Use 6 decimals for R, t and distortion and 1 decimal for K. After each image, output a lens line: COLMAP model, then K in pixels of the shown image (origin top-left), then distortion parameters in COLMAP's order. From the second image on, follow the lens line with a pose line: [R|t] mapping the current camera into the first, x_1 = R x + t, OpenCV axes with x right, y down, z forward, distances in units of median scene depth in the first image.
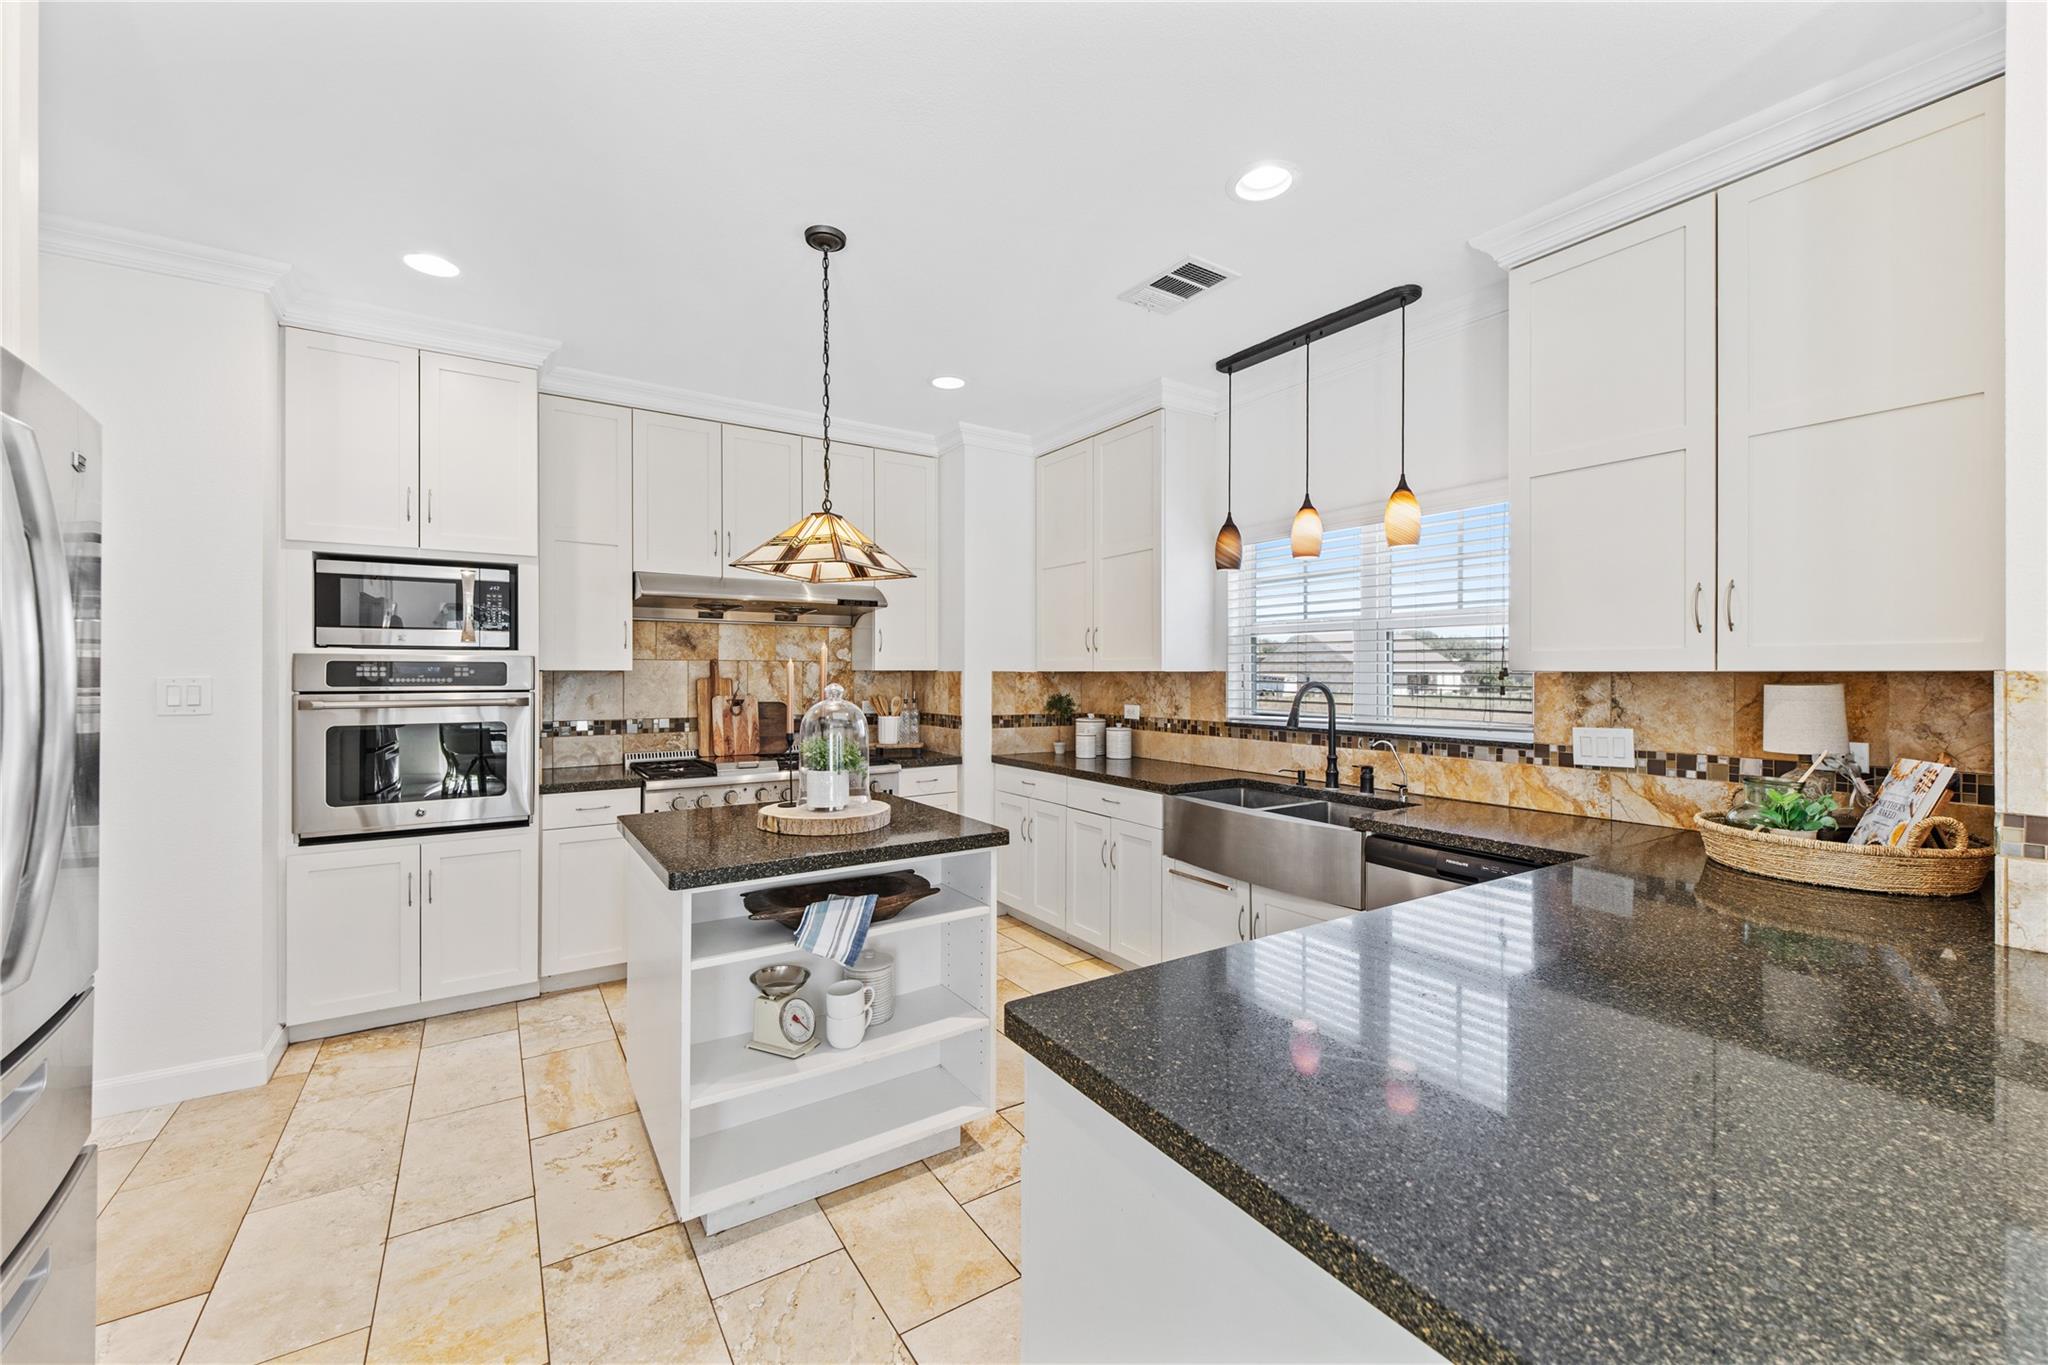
lens RADIAL K [[796.2, 0, 1023.1], [0, 796.2, 674.0], [0, 0, 1]] dist [0.003564, 0.000154]
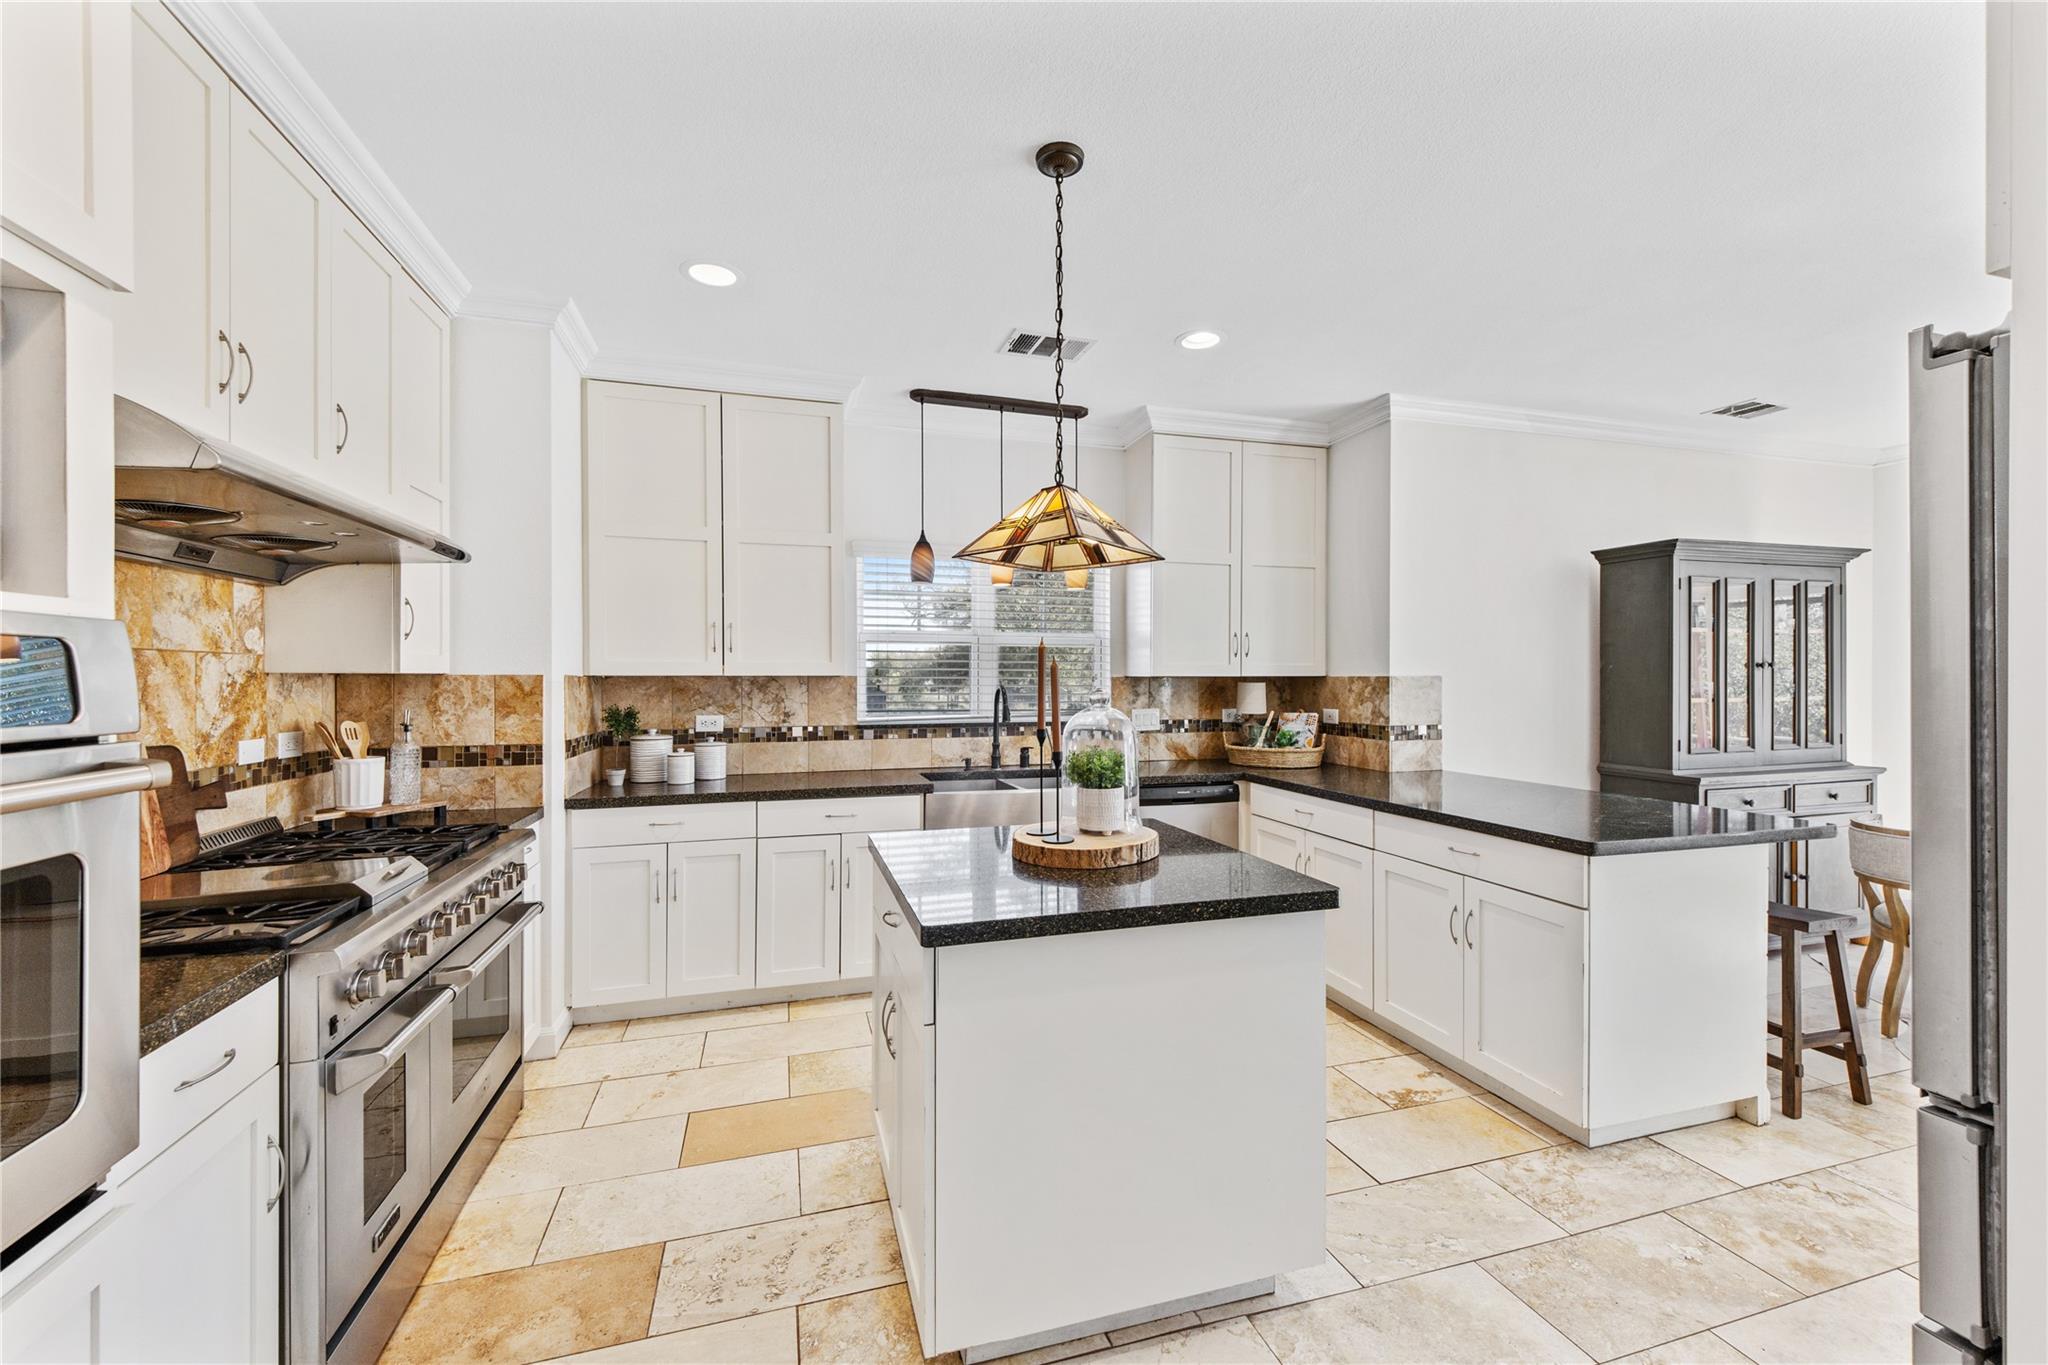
lens RADIAL K [[796.2, 0, 1011.4], [0, 796.2, 679.8], [0, 0, 1]] dist [0.003564, 0.000154]
pose [[0.300290, 0.000219, 0.953848, -0.802383], [0.004079, 0.999991, -0.001514, 0.004502], [-0.953839, 0.004346, 0.300286, 0.599481]]
